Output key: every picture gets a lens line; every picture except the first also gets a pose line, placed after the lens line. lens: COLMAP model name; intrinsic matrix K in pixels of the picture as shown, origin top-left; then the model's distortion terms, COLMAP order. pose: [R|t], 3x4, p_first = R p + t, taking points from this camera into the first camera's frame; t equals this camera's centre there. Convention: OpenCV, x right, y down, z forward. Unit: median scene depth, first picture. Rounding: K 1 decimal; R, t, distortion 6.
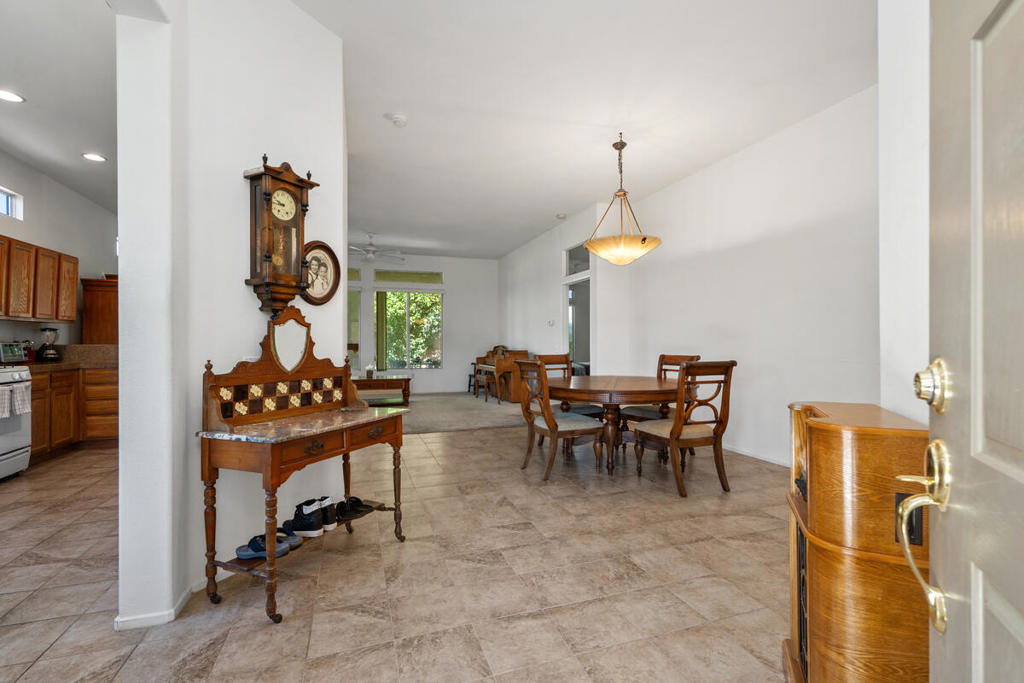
lens RADIAL K [[462.6, 0, 512.0], [0, 462.6, 341.5], [0, 0, 1]] dist [0.001509, 0.000456]
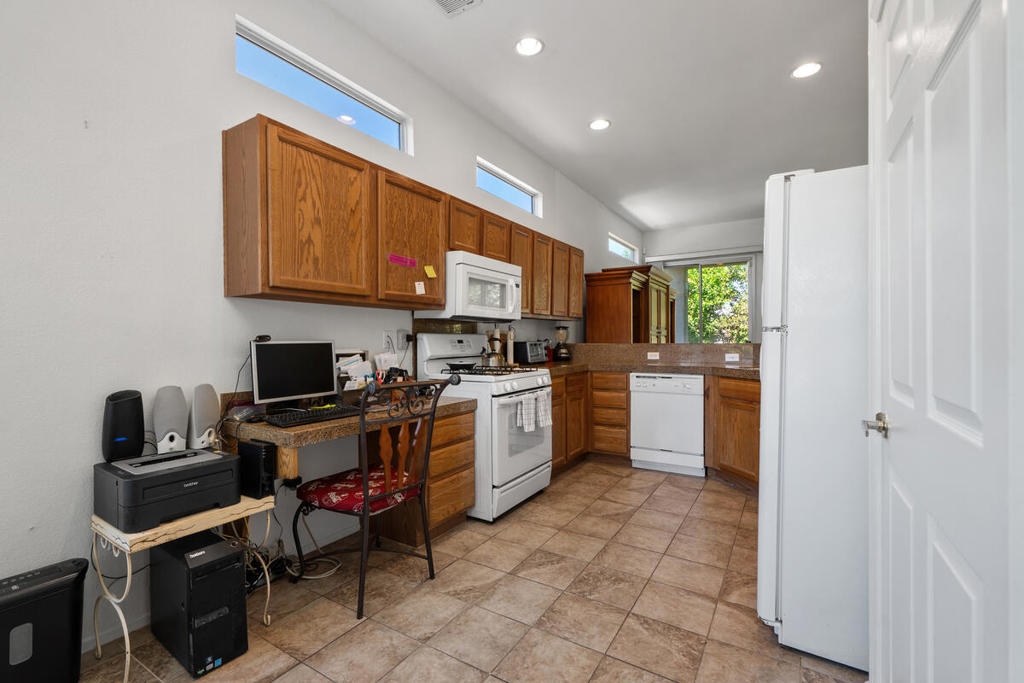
lens RADIAL K [[455.5, 0, 508.0], [0, 455.5, 342.7], [0, 0, 1]] dist [0.000200, 0.000131]
pose [[0.633612, 0.000670, -0.773651, -0.563170], [0.006911, 0.999955, 0.006526, -0.002720], [0.773620, -0.009481, 0.633579, 0.522571]]
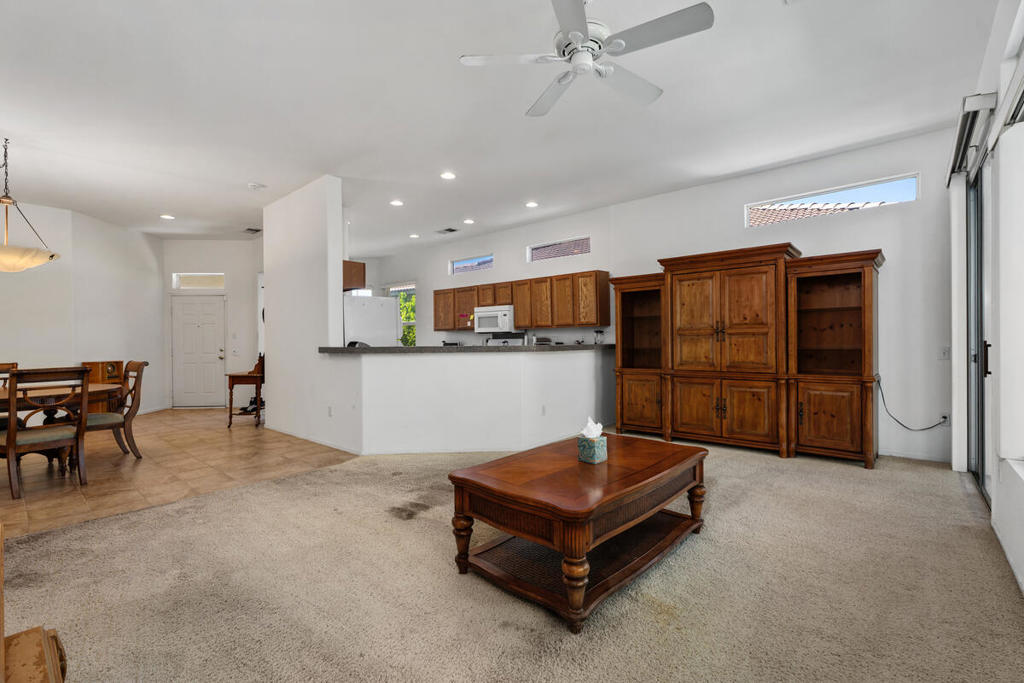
lens RADIAL K [[455.5, 0, 508.0], [0, 455.5, 342.7], [0, 0, 1]] dist [0.000200, 0.000131]
pose [[-0.870331, 0.010488, -0.492356, -0.324144], [0.010823, 0.999939, 0.002169, -0.004456], [0.492349, -0.003441, -0.870391, 3.227495]]
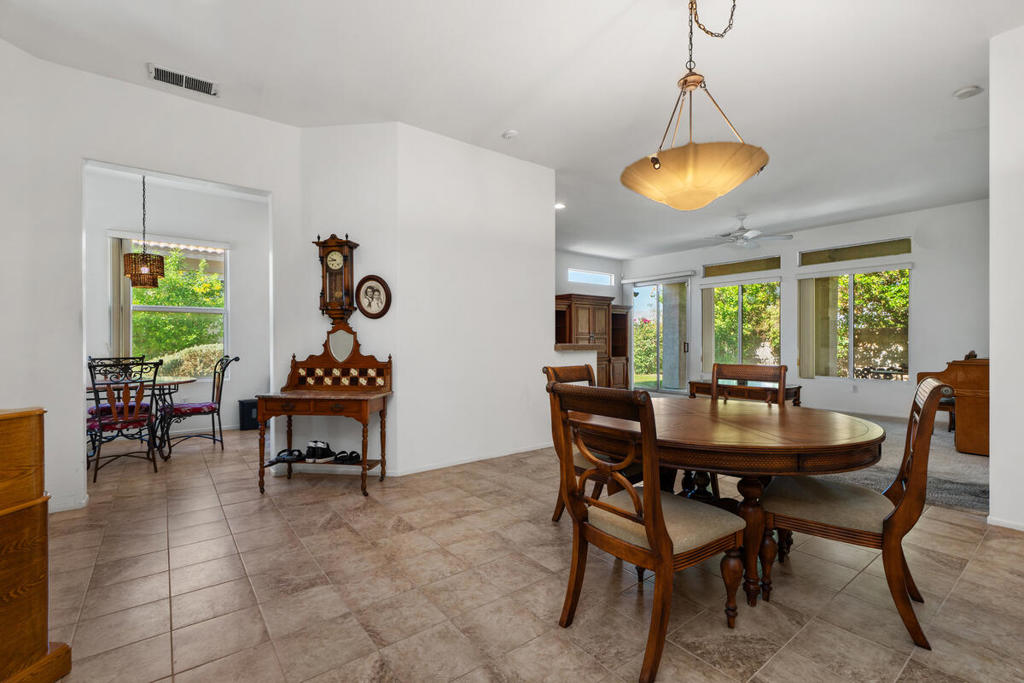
lens RADIAL K [[455.5, 0, 508.0], [0, 455.5, 342.7], [0, 0, 1]] dist [0.000200, 0.000131]
pose [[0.309741, 0.002532, -0.950818, 0.933654], [0.002604, 0.999990, 0.003511, -0.005707], [0.950818, -0.003563, 0.309731, 0.823363]]
